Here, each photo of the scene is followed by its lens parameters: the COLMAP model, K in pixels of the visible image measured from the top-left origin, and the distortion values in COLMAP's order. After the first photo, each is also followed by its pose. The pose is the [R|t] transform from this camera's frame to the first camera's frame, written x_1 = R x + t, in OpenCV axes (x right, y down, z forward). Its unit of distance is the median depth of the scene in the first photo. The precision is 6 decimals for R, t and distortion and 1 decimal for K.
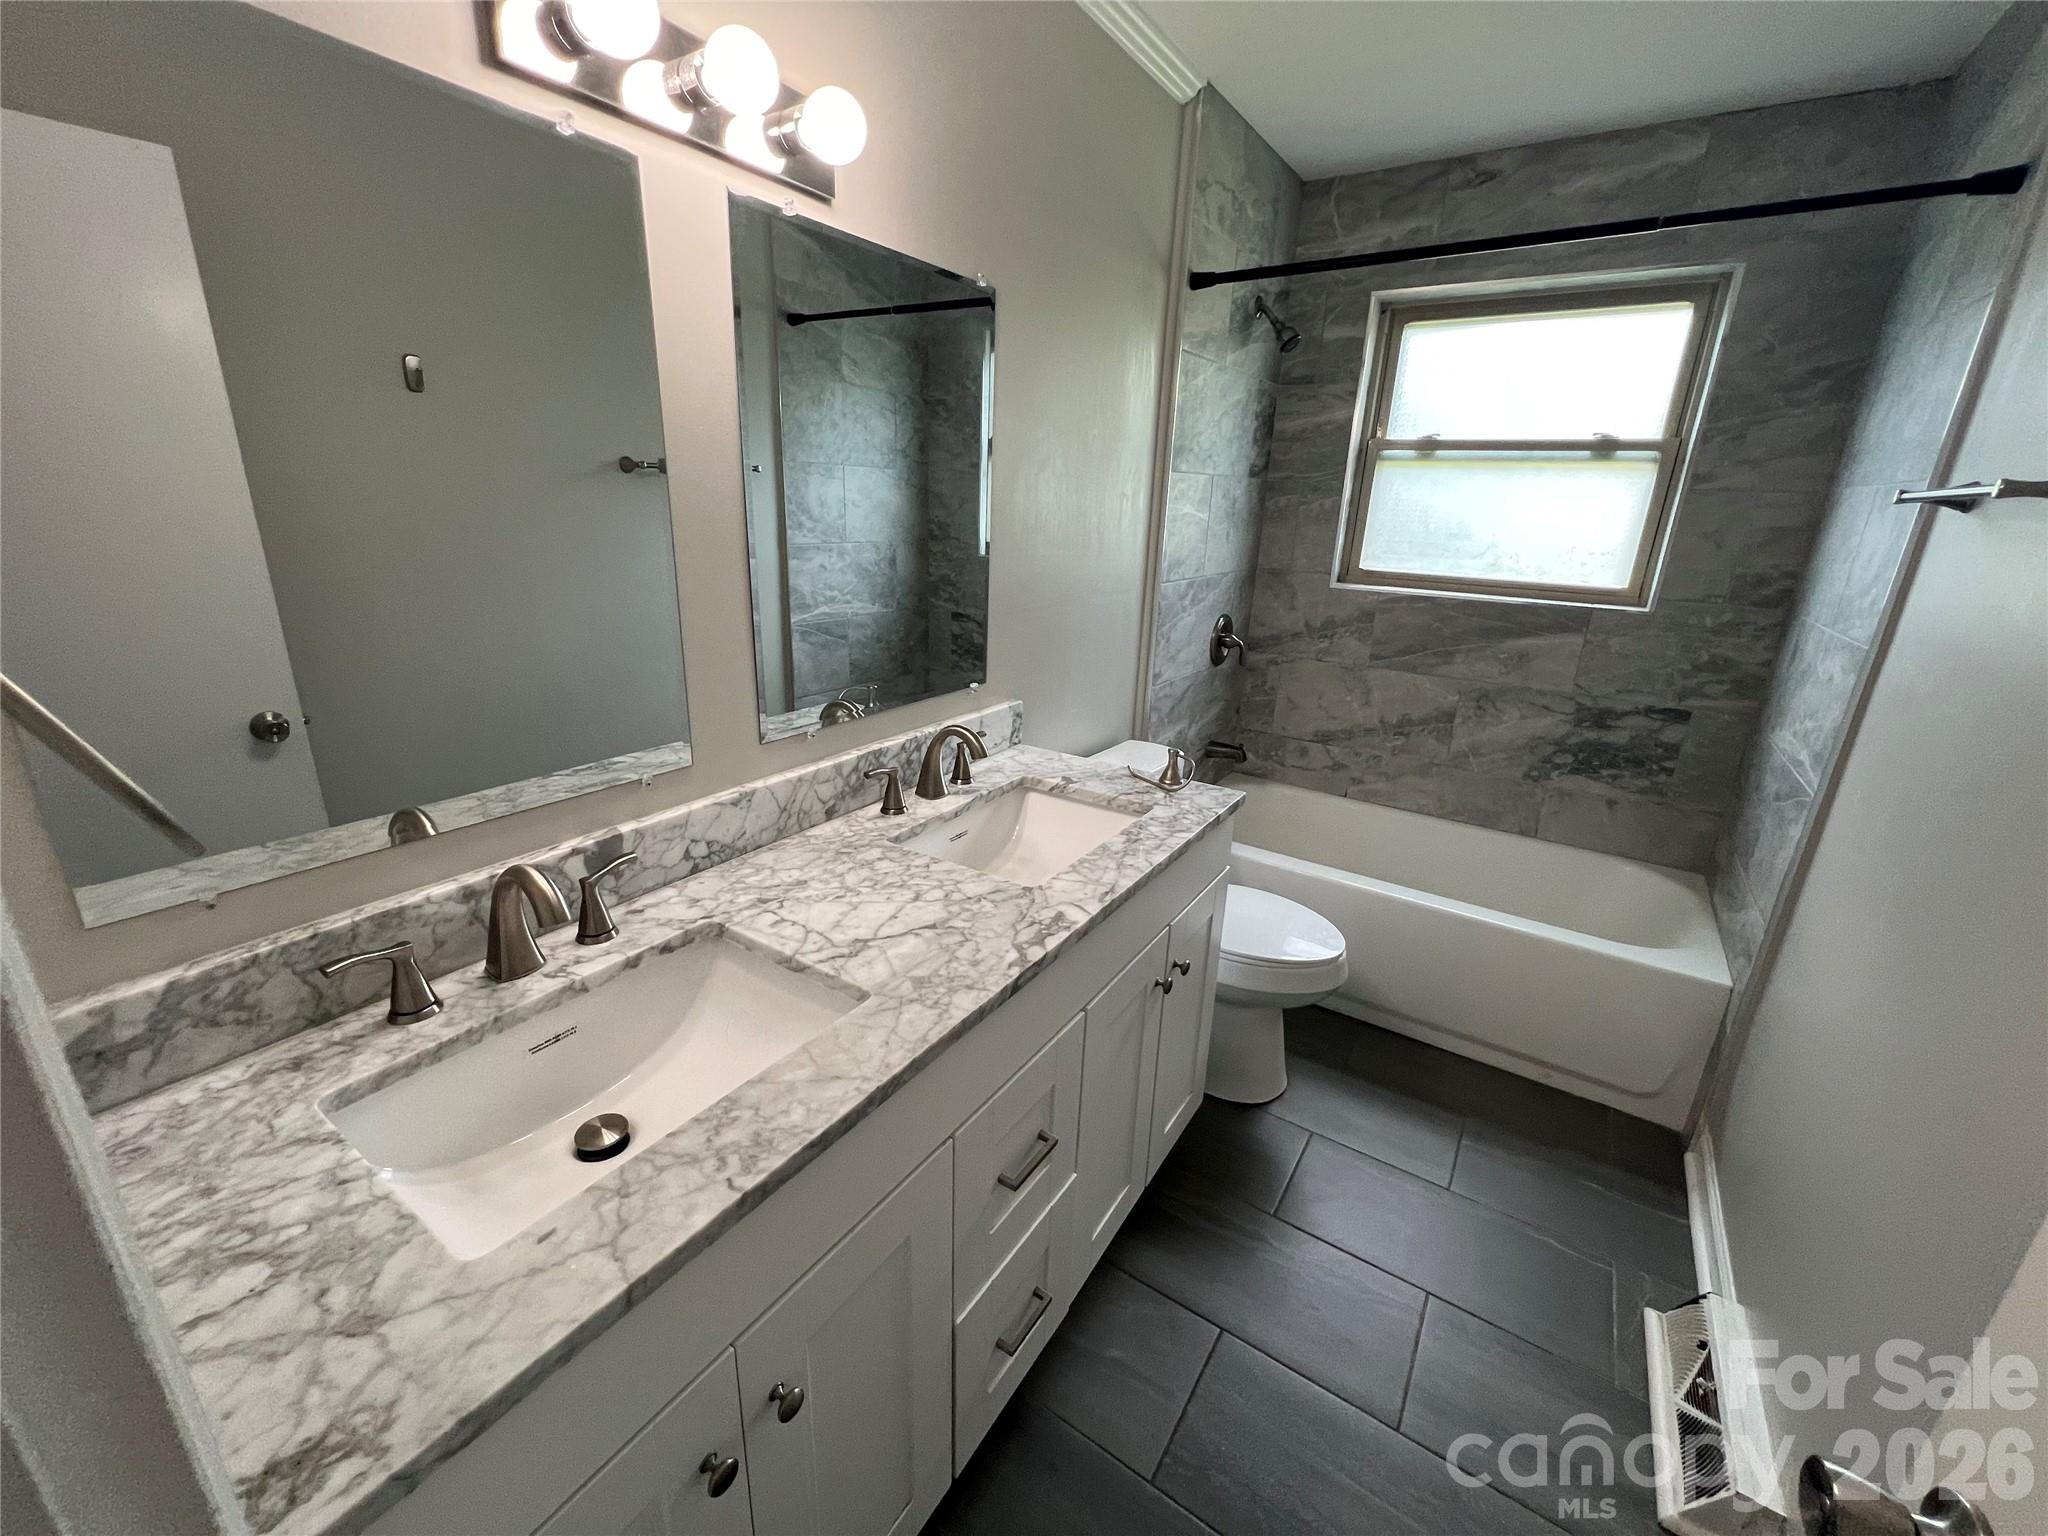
lens RADIAL K [[830.4, 0, 1019.2], [0, 830.4, 763.7], [0, 0, 1]] dist [-0.000249, -0.000232]
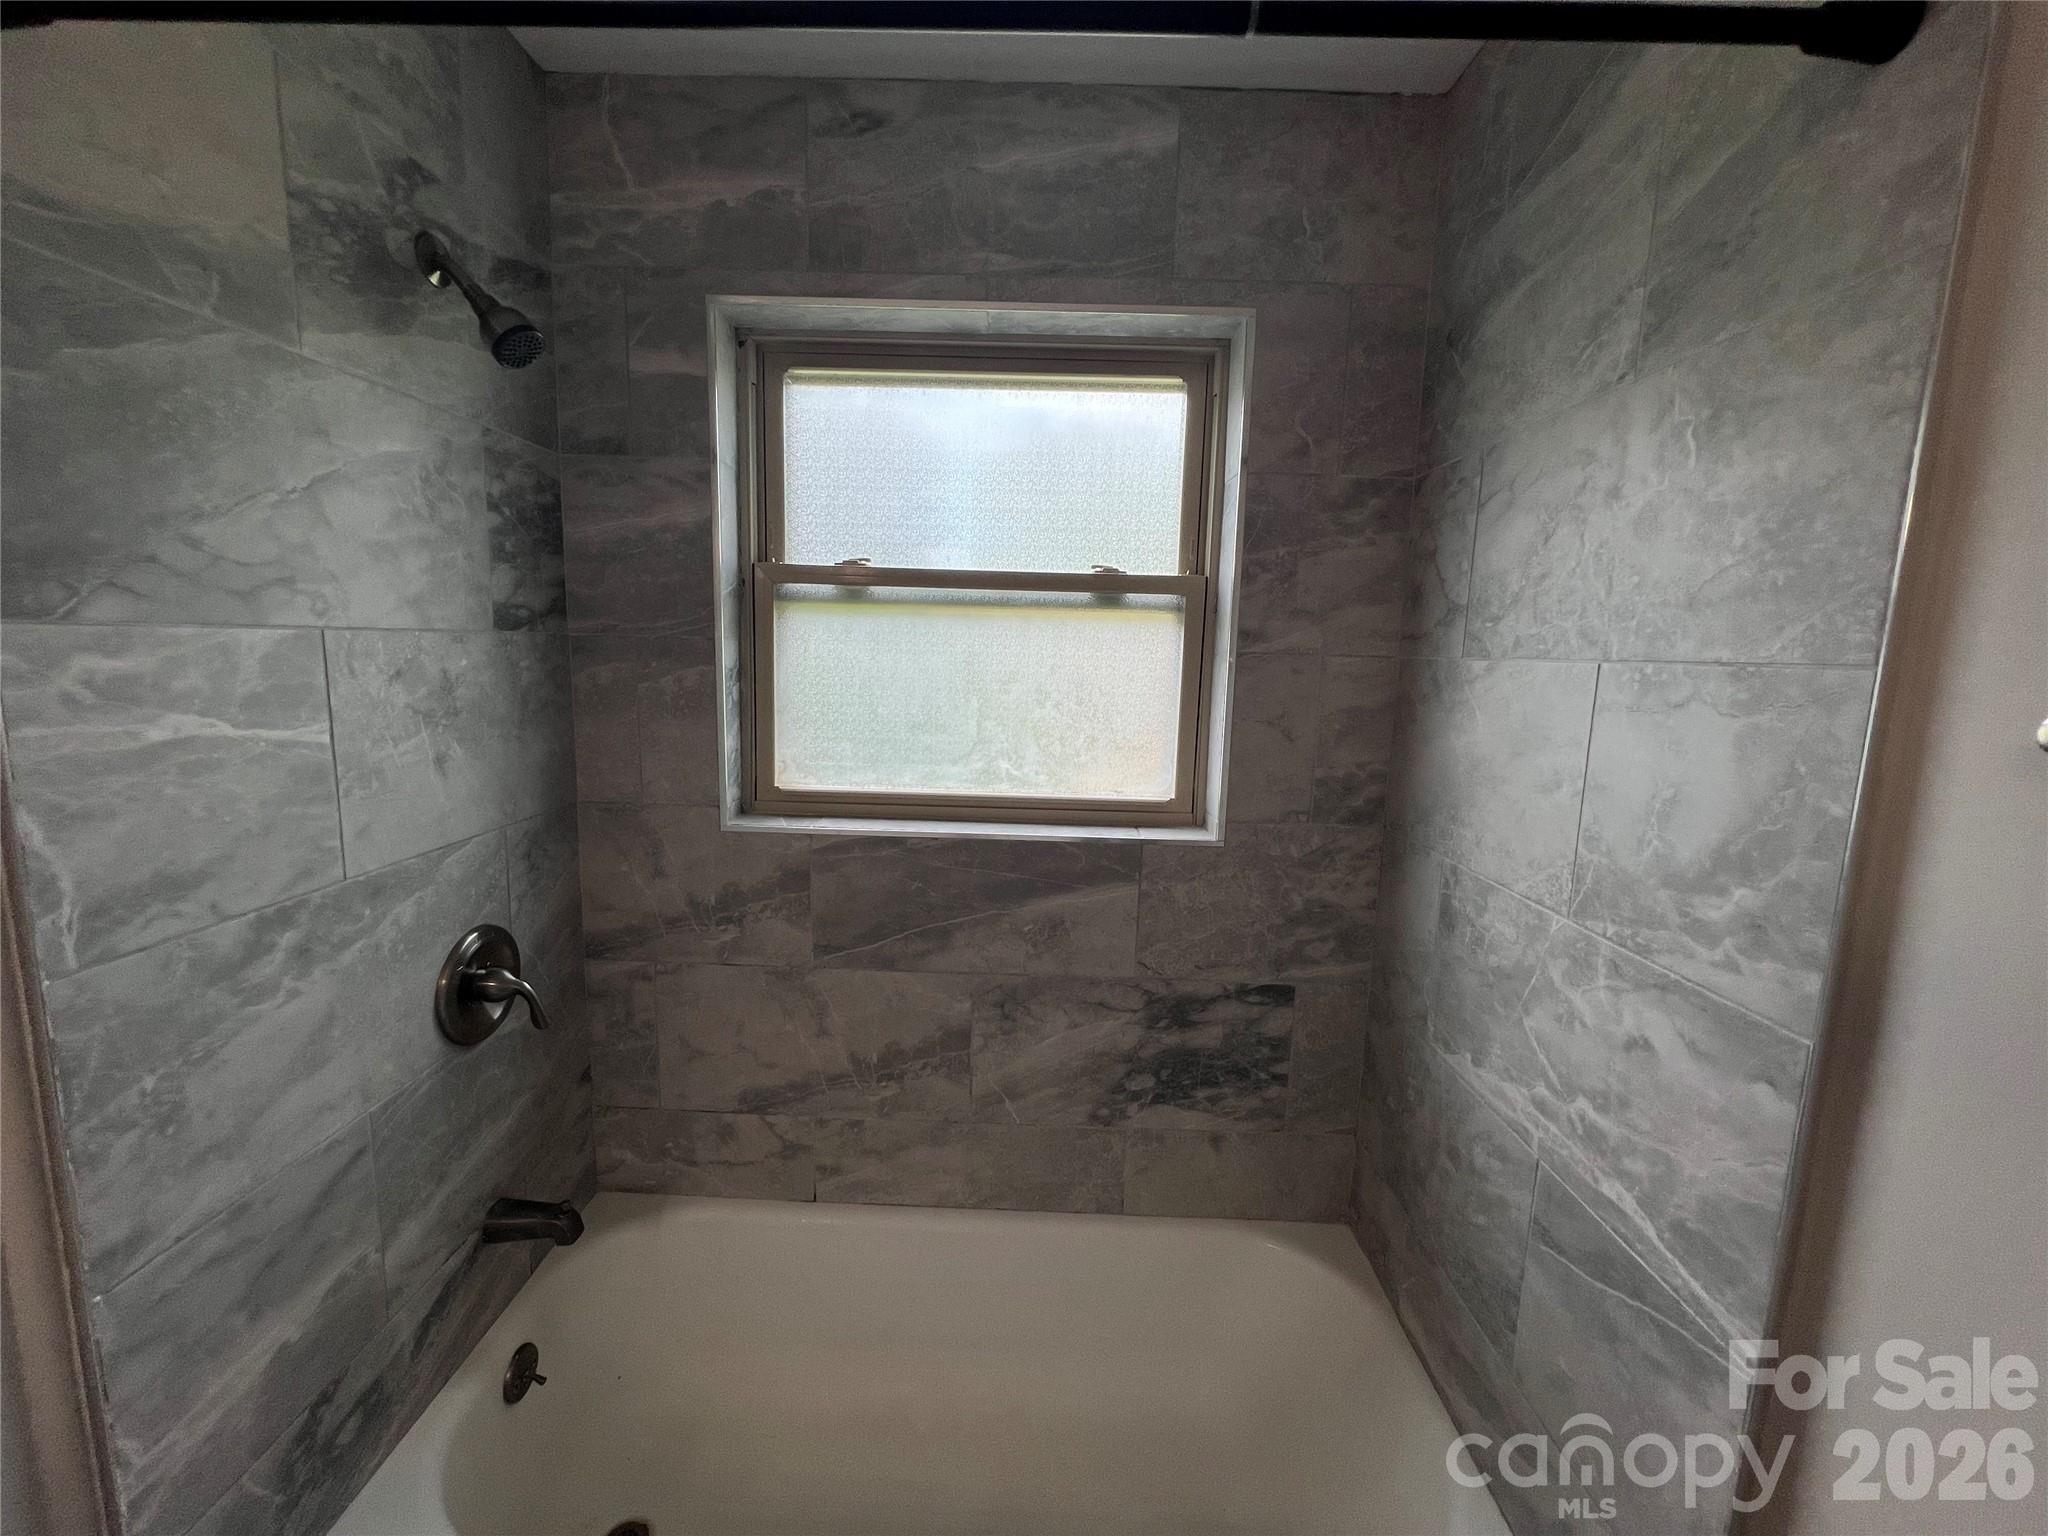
lens RADIAL K [[830.4, 0, 1022.5], [0, 830.4, 767.5], [0, 0, 1]] dist [-0.000249, -0.000232]
pose [[0.840015, -0.088559, 0.535286, 0.298788], [0.167753, 0.980640, -0.101012, -0.194272], [-0.515978, 0.174648, 0.838609, 0.529899]]
